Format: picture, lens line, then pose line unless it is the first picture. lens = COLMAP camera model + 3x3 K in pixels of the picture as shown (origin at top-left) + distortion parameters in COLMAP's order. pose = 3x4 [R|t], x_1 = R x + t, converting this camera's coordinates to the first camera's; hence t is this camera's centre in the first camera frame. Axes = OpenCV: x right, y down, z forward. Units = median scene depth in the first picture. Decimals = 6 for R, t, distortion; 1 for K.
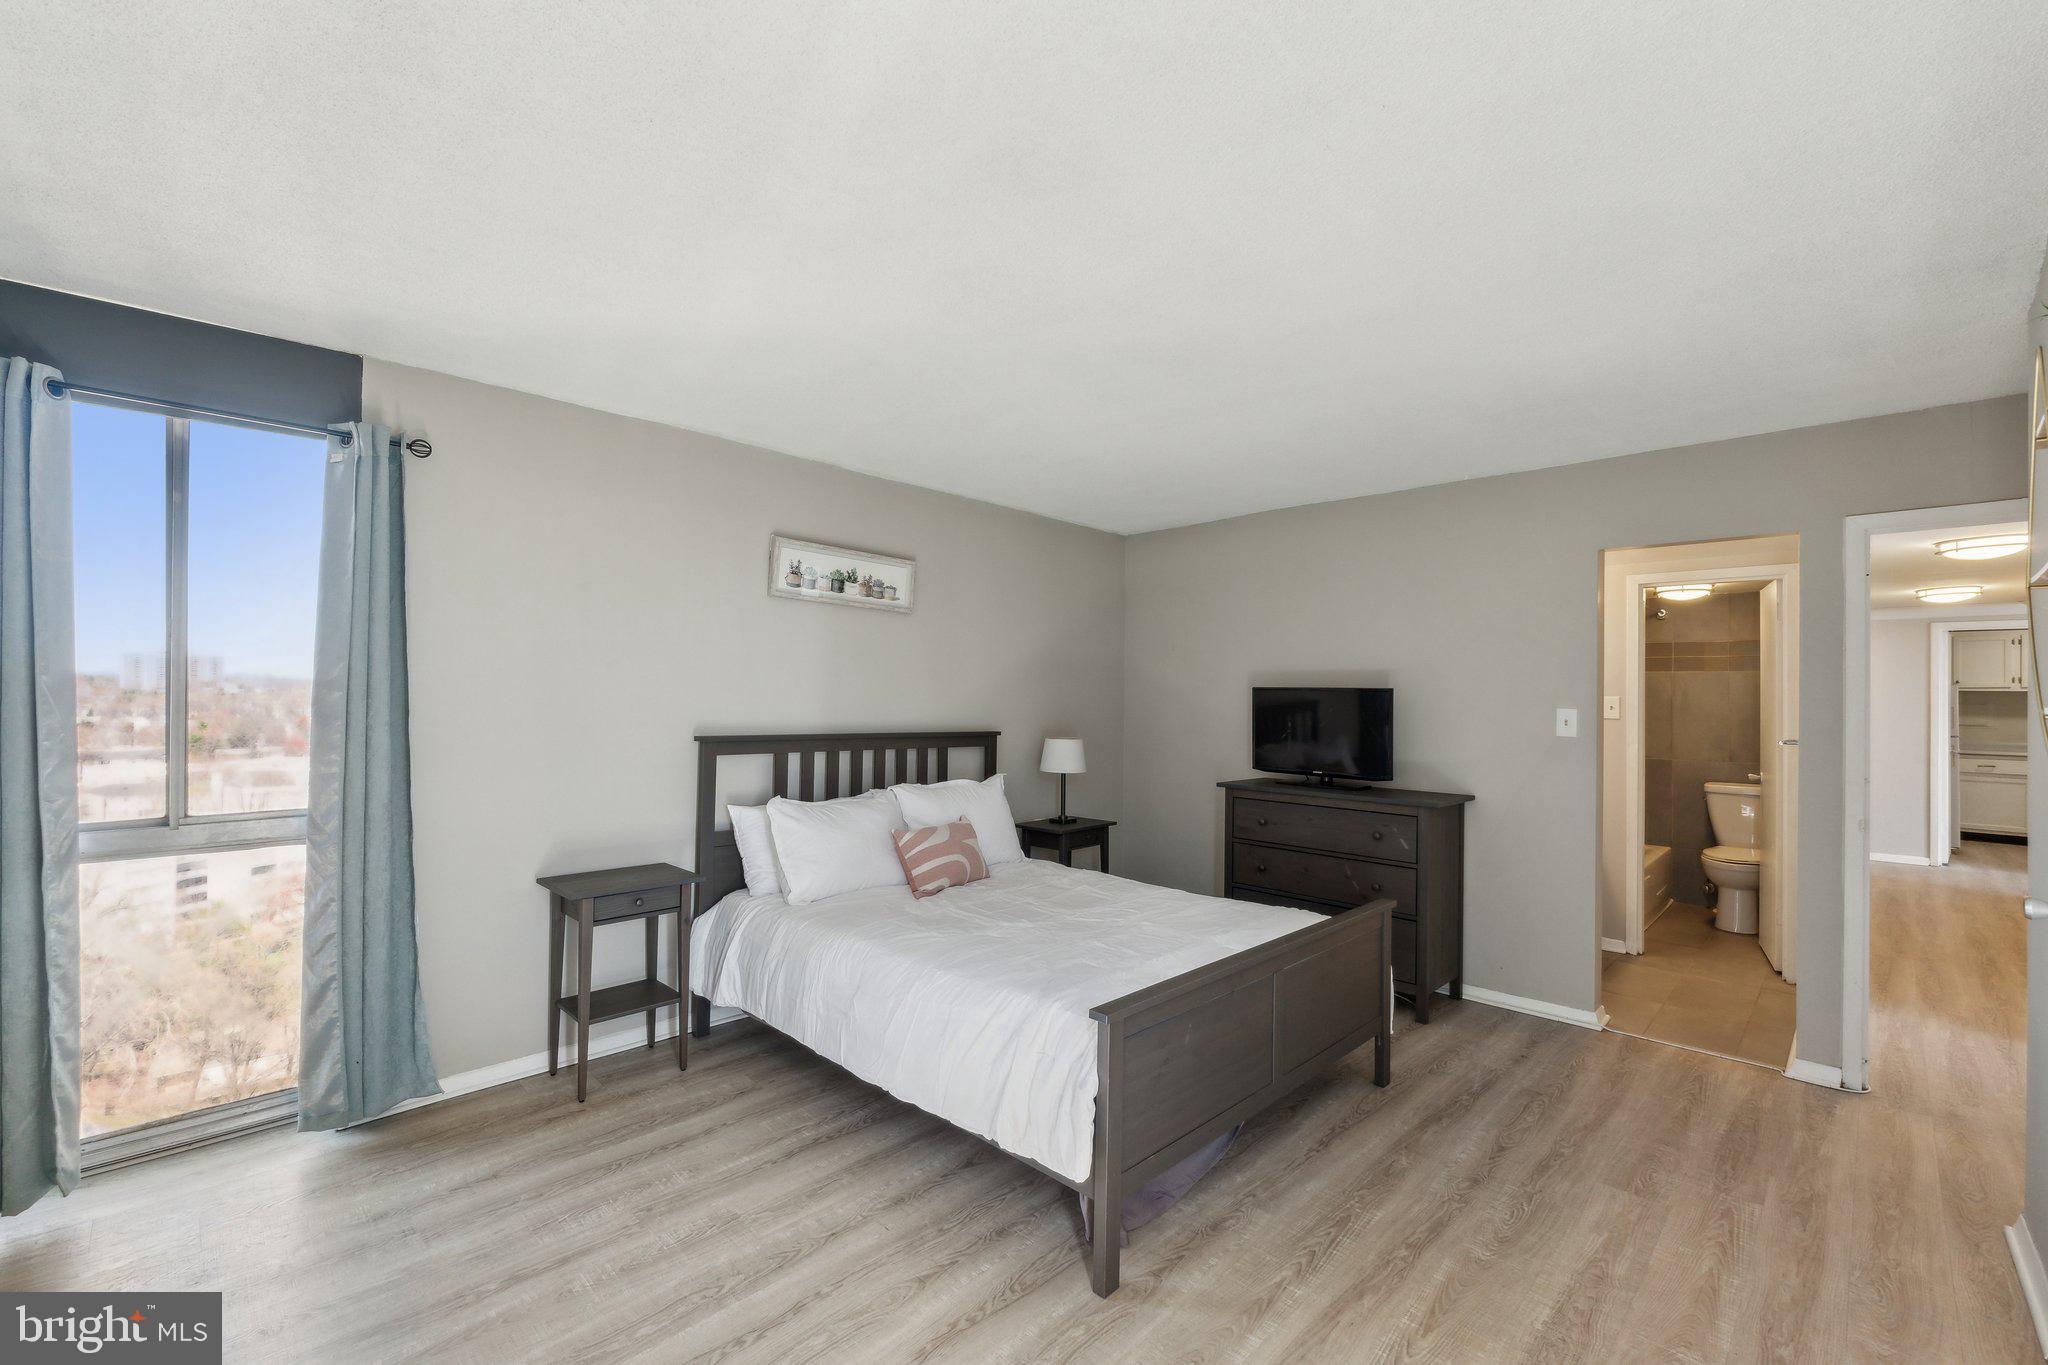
lens RADIAL K [[860.5, 0, 1028.1], [0, 860.5, 695.4], [0, 0, 1]] dist [-0.002409, -0.000111]
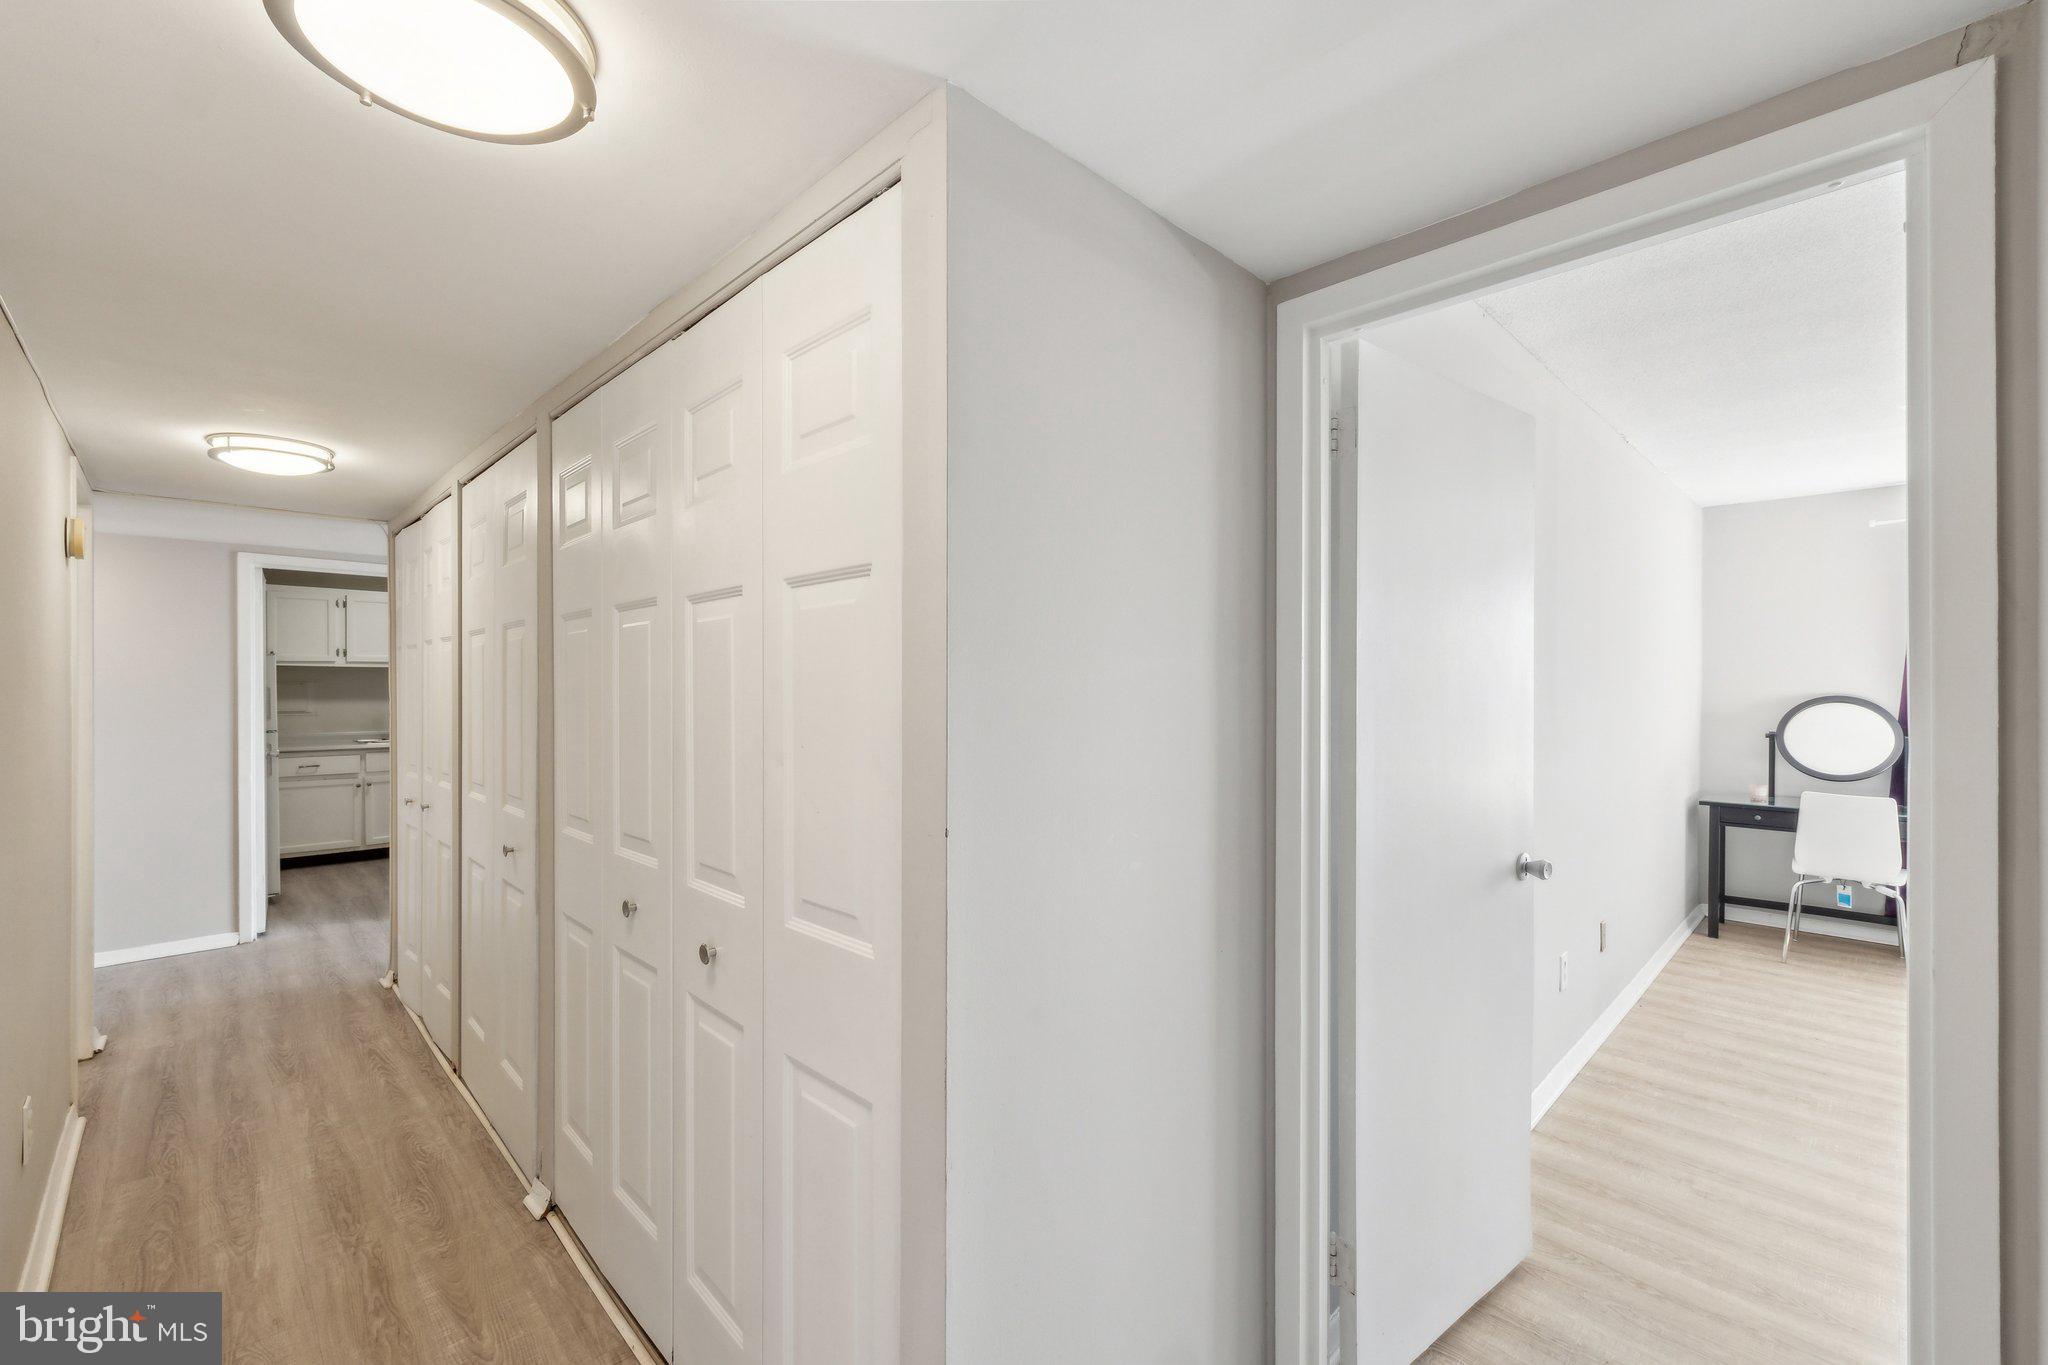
lens RADIAL K [[860.5, 0, 1028.1], [0, 860.5, 695.4], [0, 0, 1]] dist [-0.002409, -0.000111]
pose [[0.019024, -0.015168, 0.999704, 0.396438], [-0.007113, 0.999858, 0.015305, 0.004989], [-0.999794, -0.007402, 0.018913, 0.373819]]
